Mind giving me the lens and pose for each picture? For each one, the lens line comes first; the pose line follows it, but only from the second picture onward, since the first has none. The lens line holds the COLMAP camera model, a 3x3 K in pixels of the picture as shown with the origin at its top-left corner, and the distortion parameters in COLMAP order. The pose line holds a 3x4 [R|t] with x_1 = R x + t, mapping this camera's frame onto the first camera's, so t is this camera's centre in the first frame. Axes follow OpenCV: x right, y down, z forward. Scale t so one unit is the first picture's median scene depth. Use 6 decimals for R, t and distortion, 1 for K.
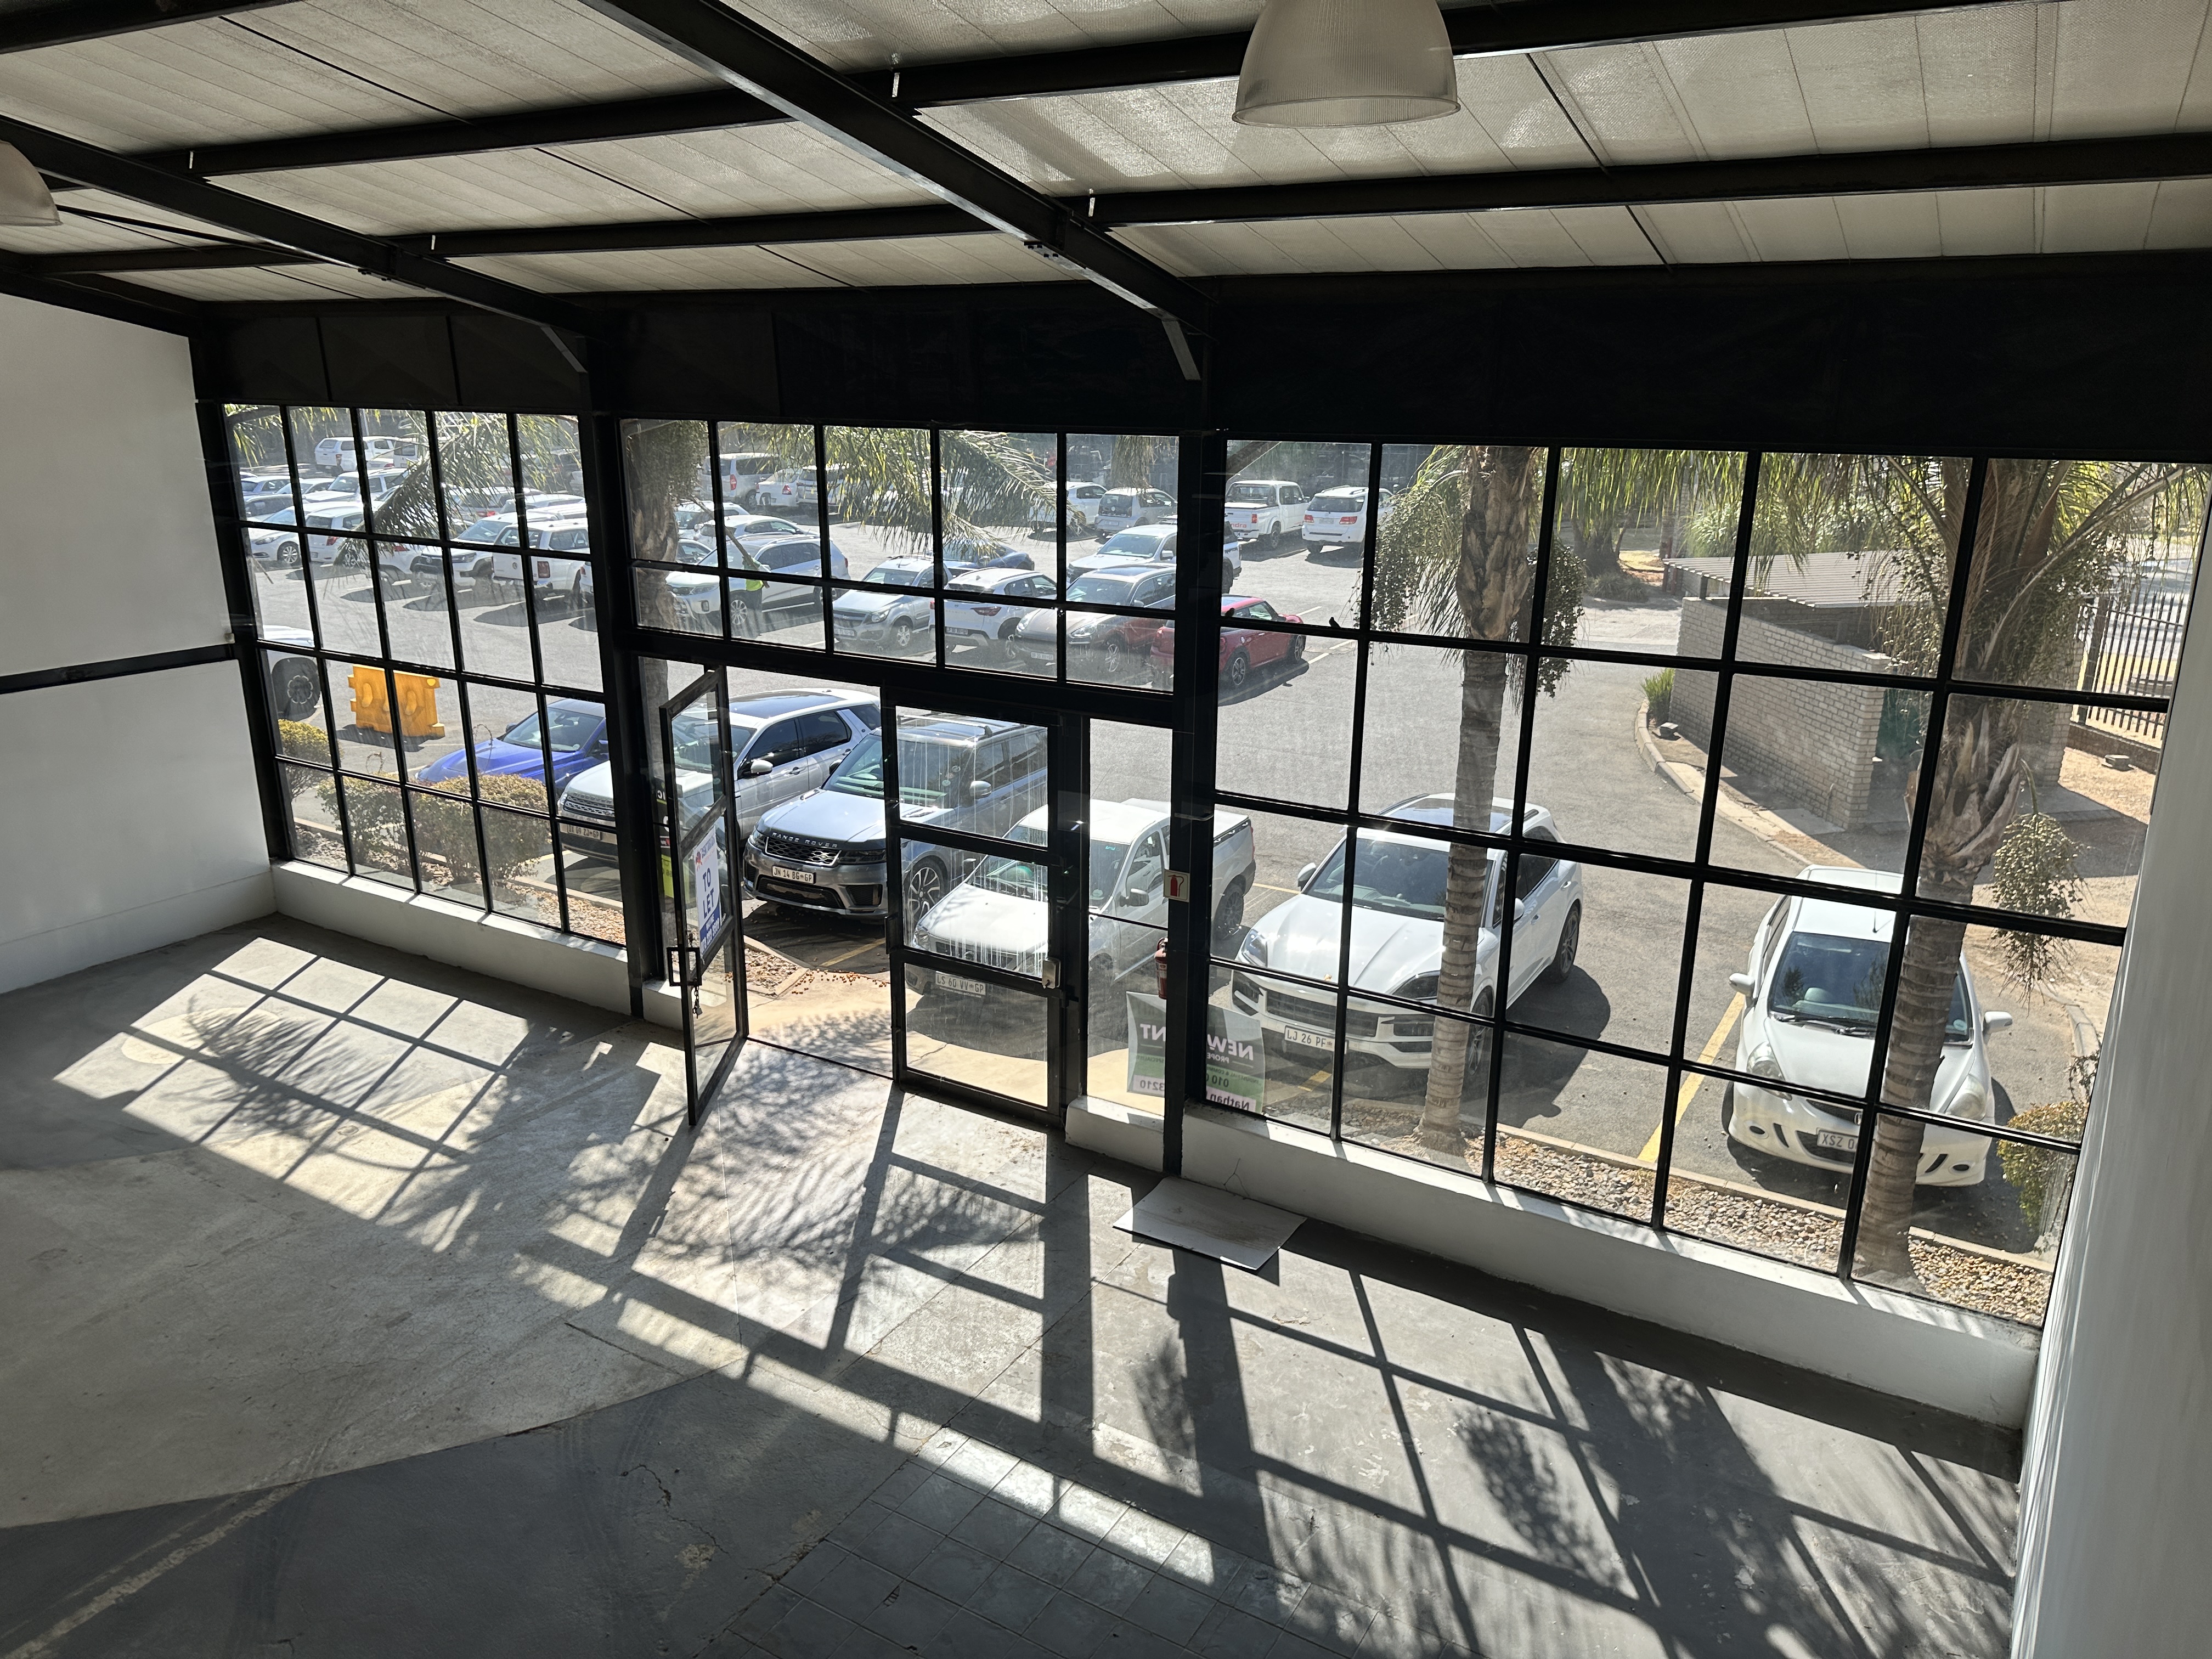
lens RADIAL K [[1553.8, 0, 1083.7], [0, 1553.8, 835.7], [0, 0, 1]] dist [0.107553, -0.138598]
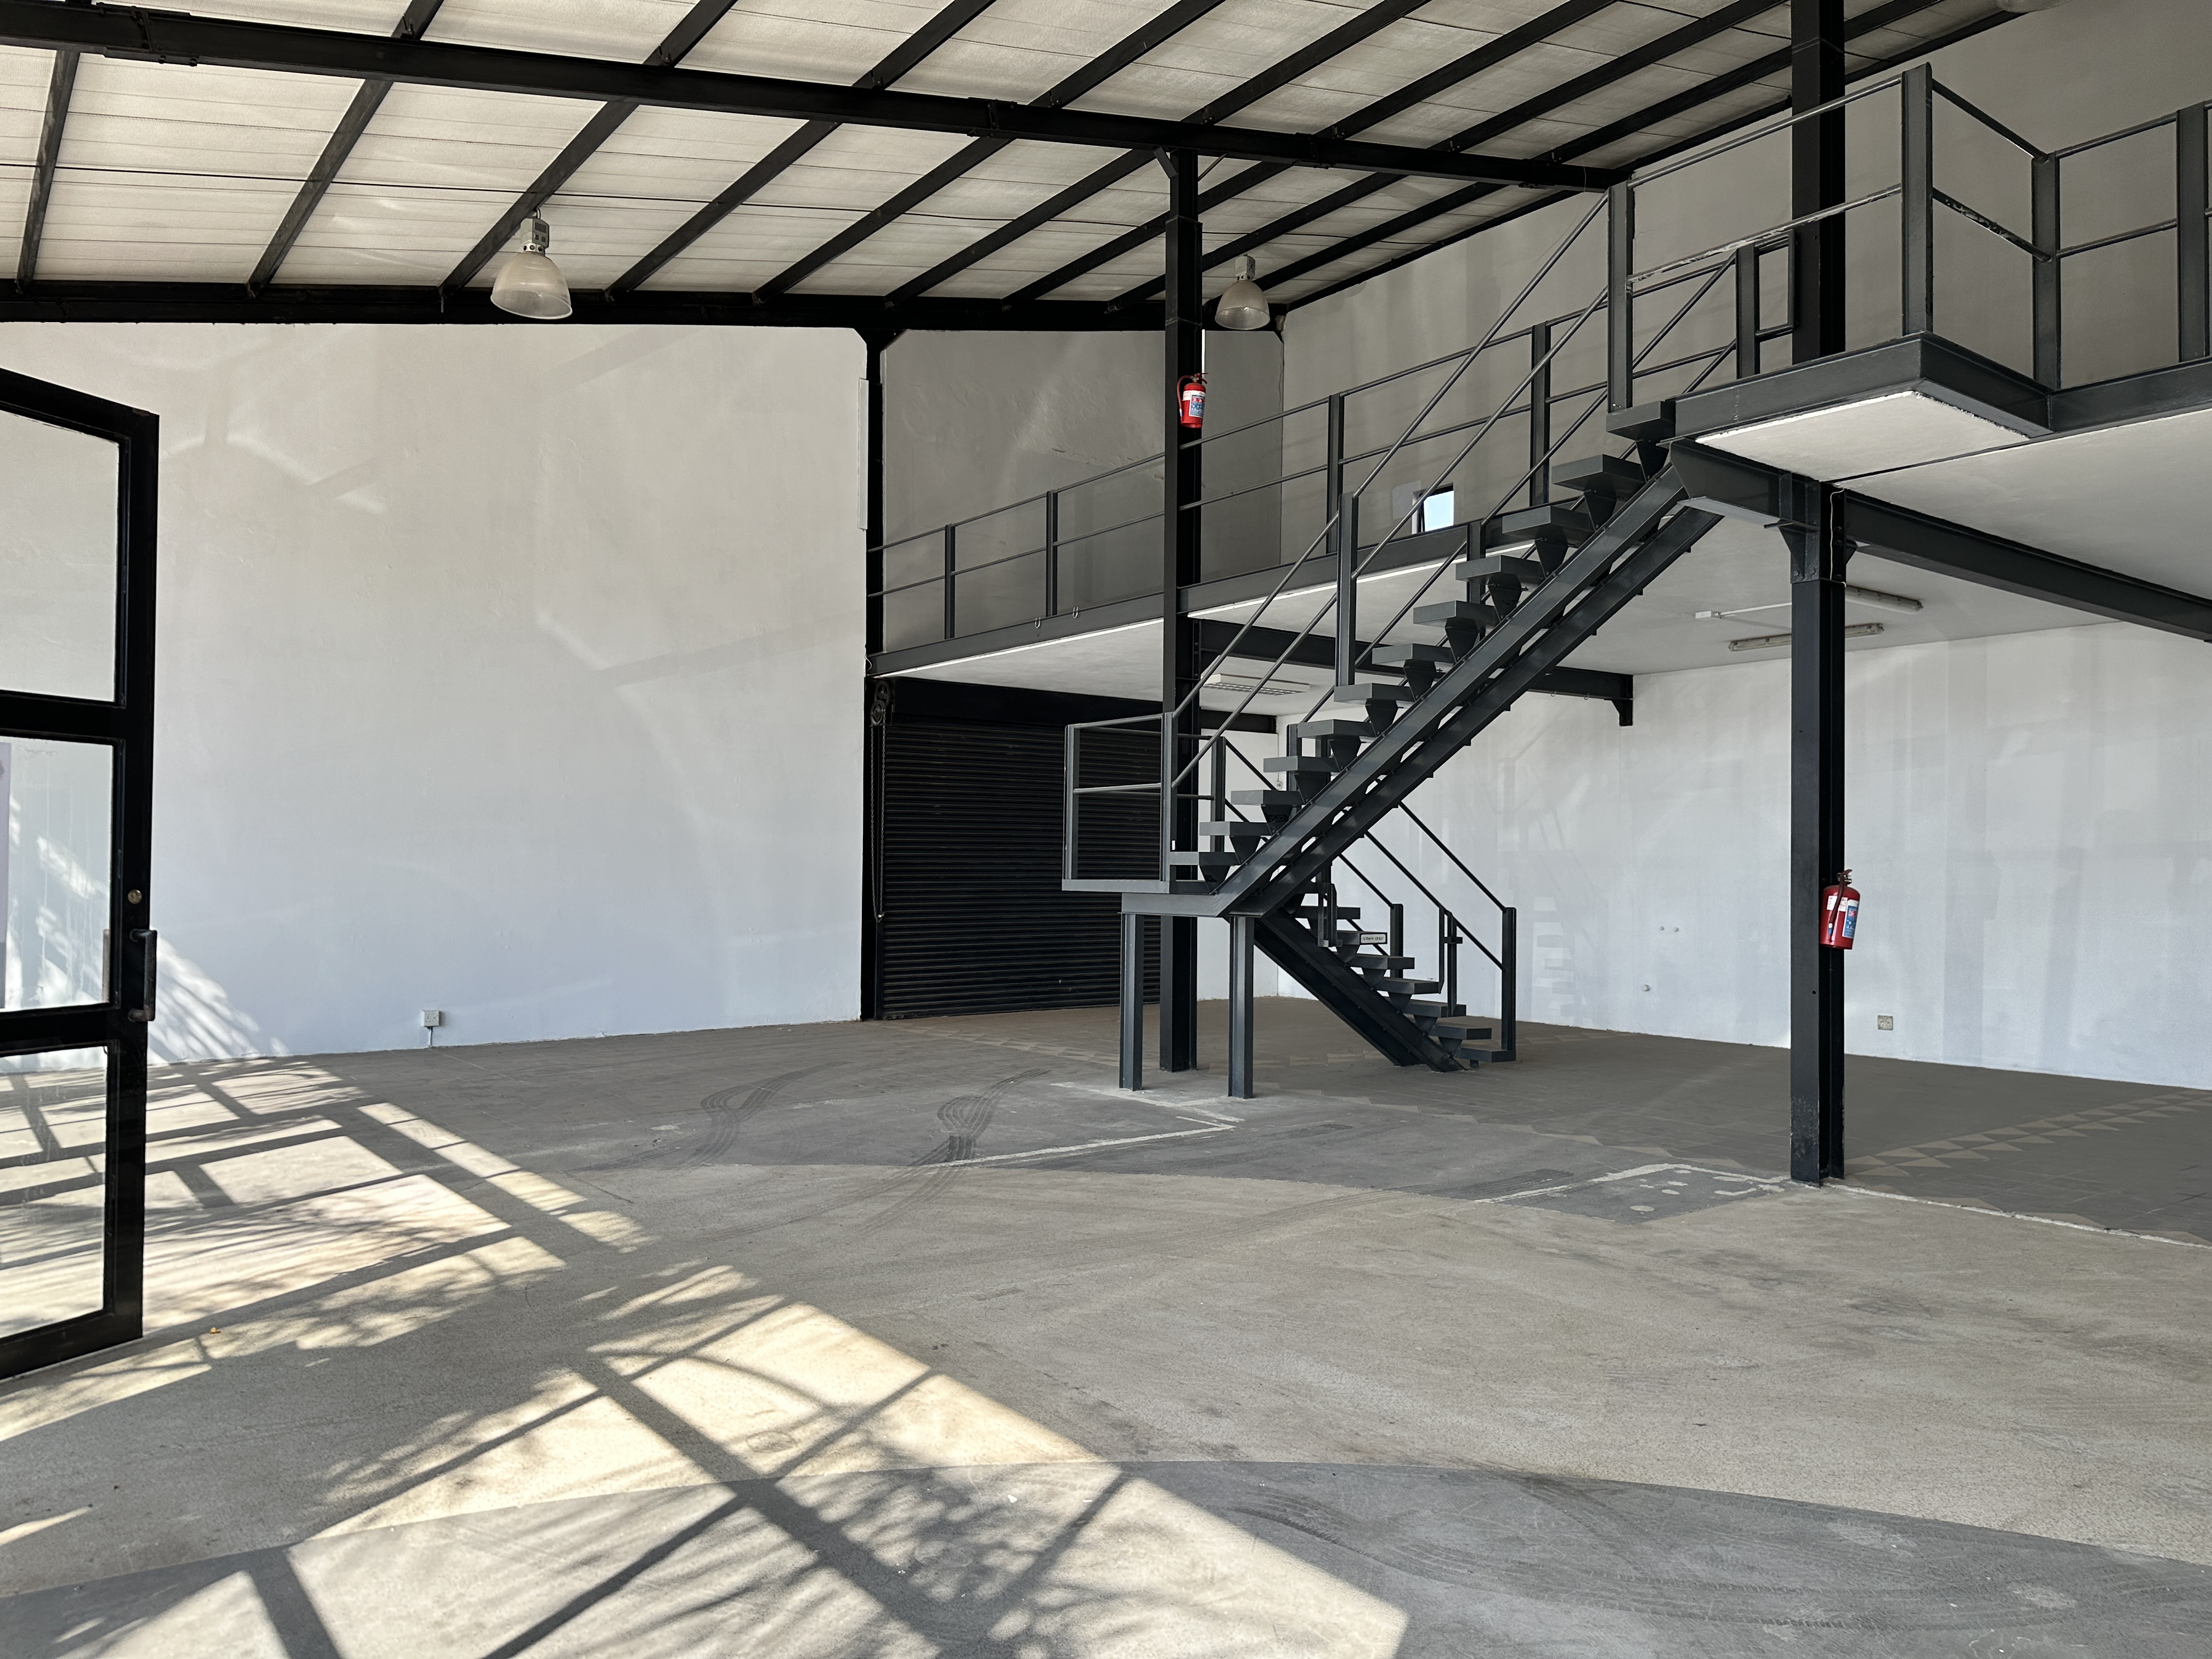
lens RADIAL K [[1553.7, 0, 1088.4], [0, 1553.7, 843.0], [0, 0, 1]] dist [0.043323, -0.044655]
pose [[-0.932006, -0.003679, 0.362423, -0.761741], [0.093838, 0.963404, 0.251094, -0.049864], [-0.350084, 0.268030, -0.897553, 1.444201]]
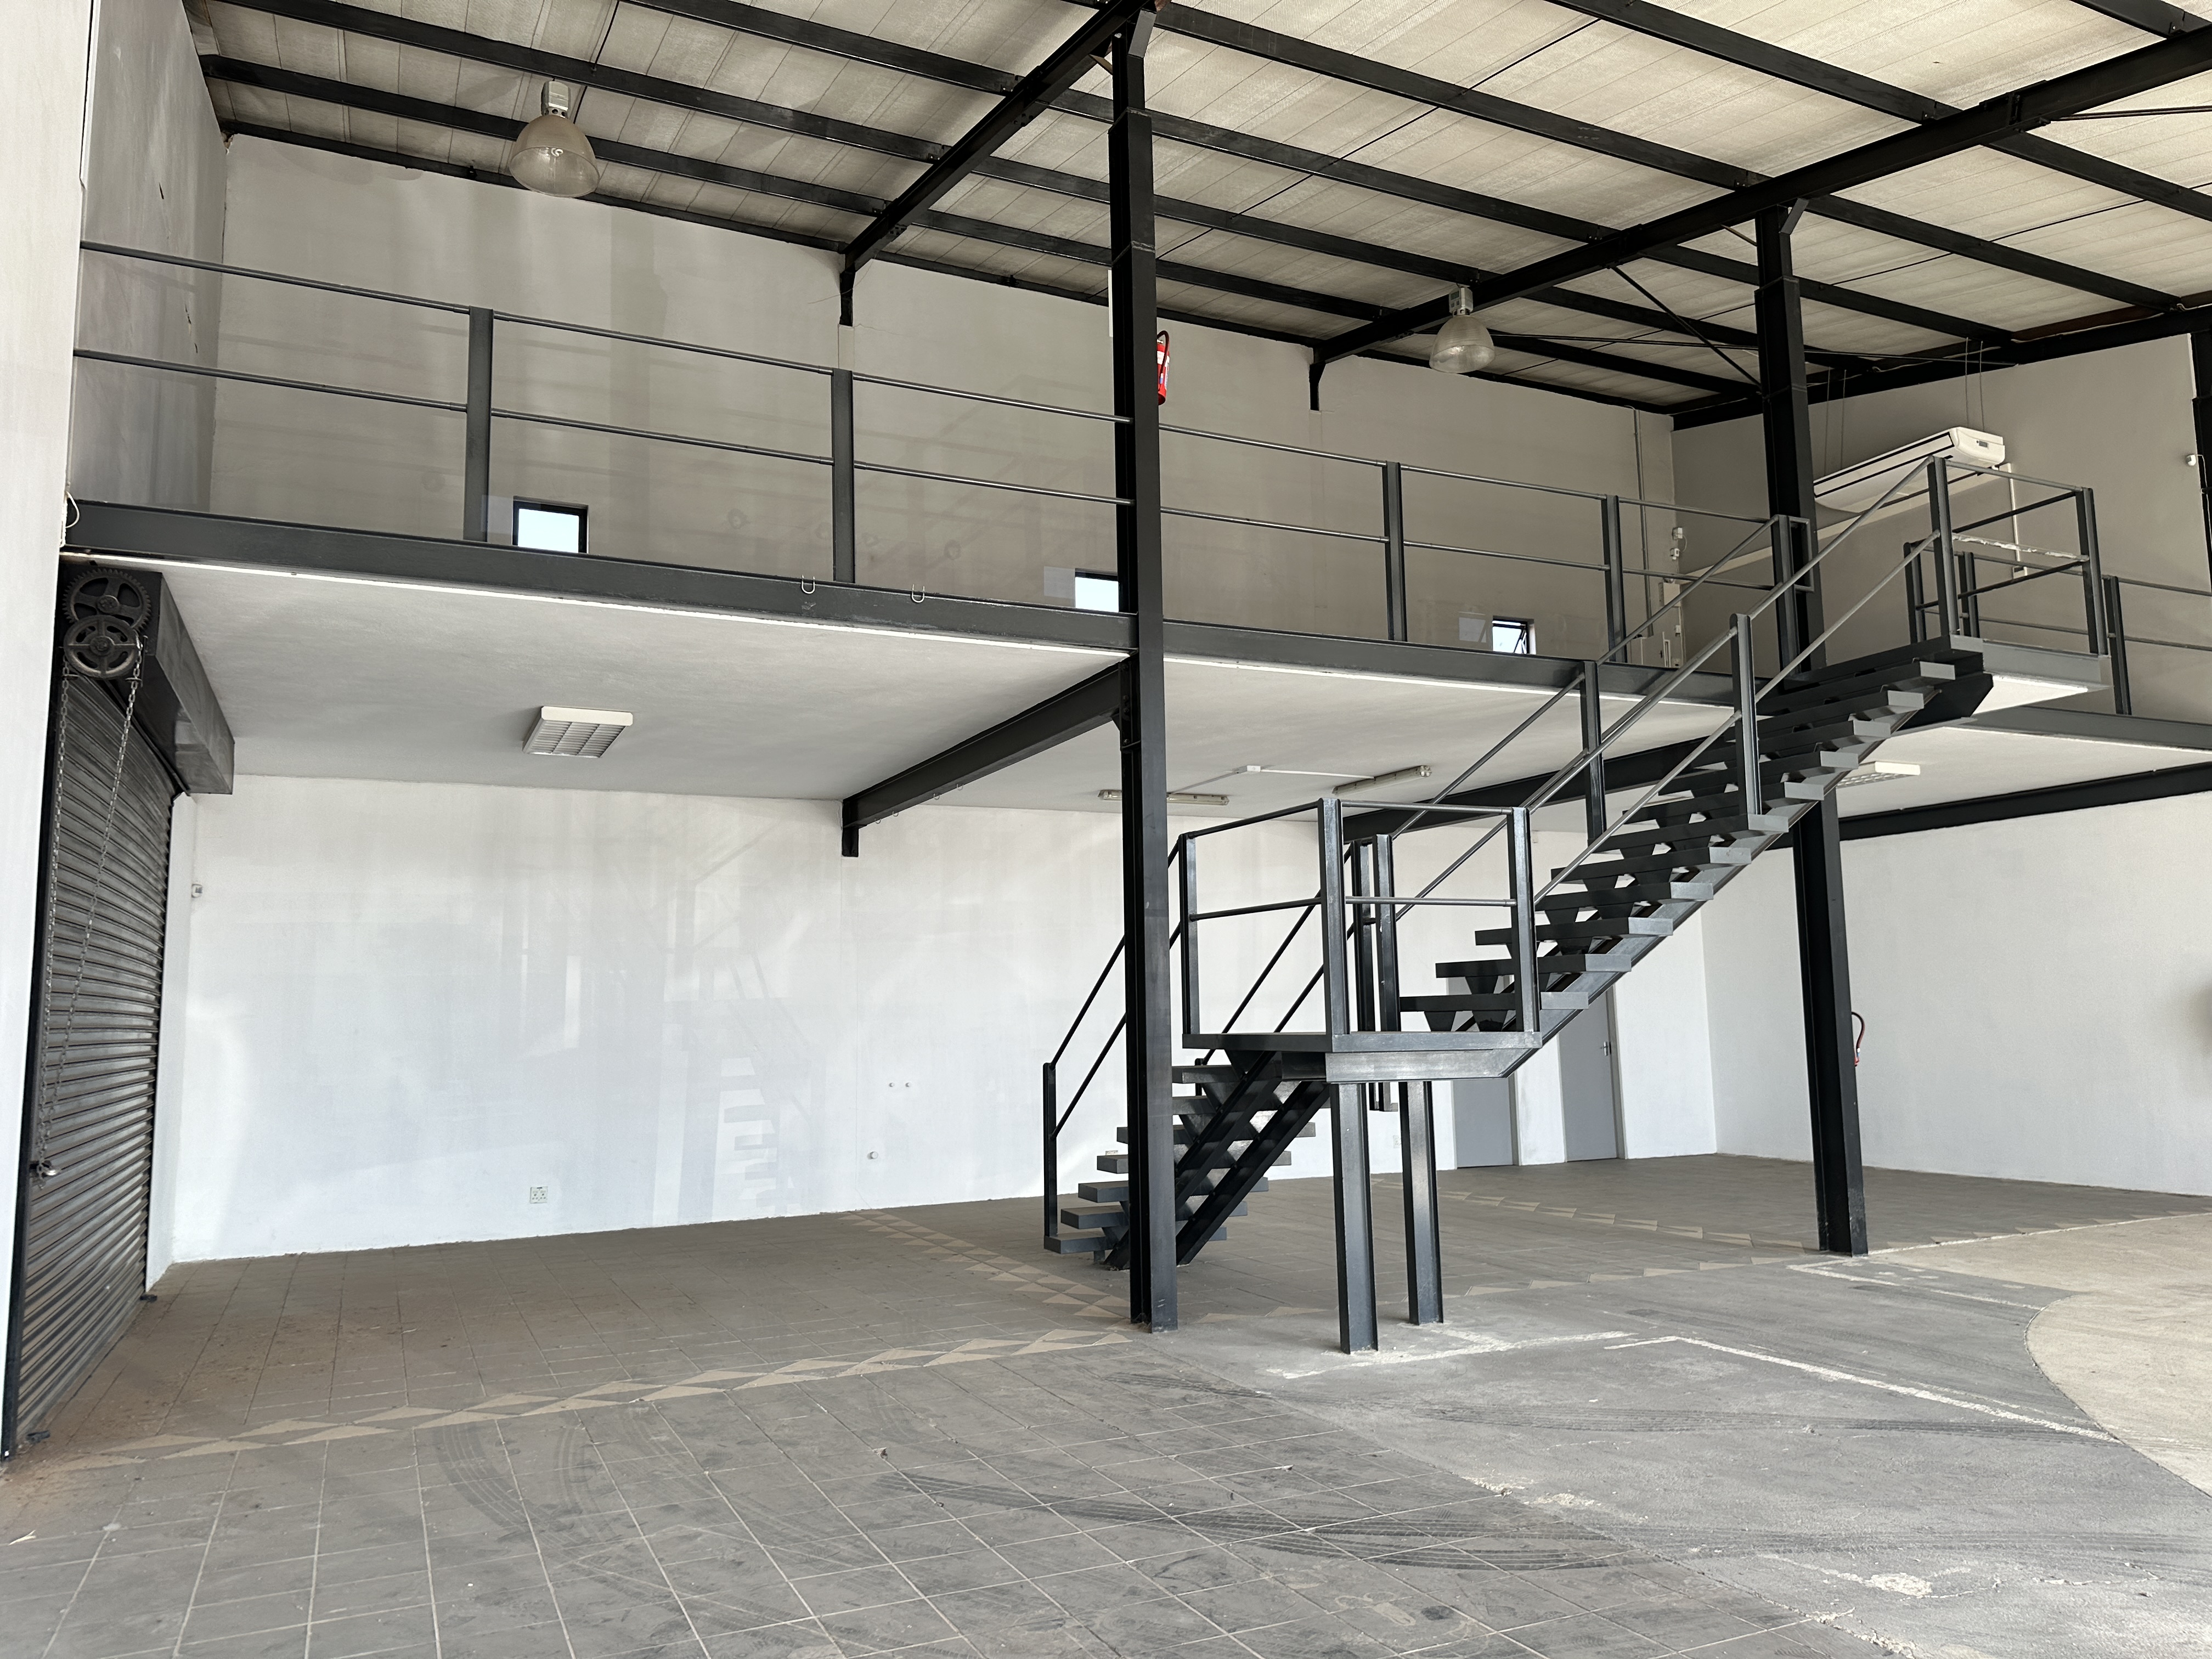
lens RADIAL K [[1548.9, 0, 1106.2], [0, 1548.9, 833.8], [0, 0, 1]] dist [0.086603, -0.109345]
pose [[-0.549268, -0.091453, -0.830627, 0.344018], [-0.224973, 0.973477, 0.041587, 0.156800], [0.804793, 0.209711, -0.555274, 0.746629]]
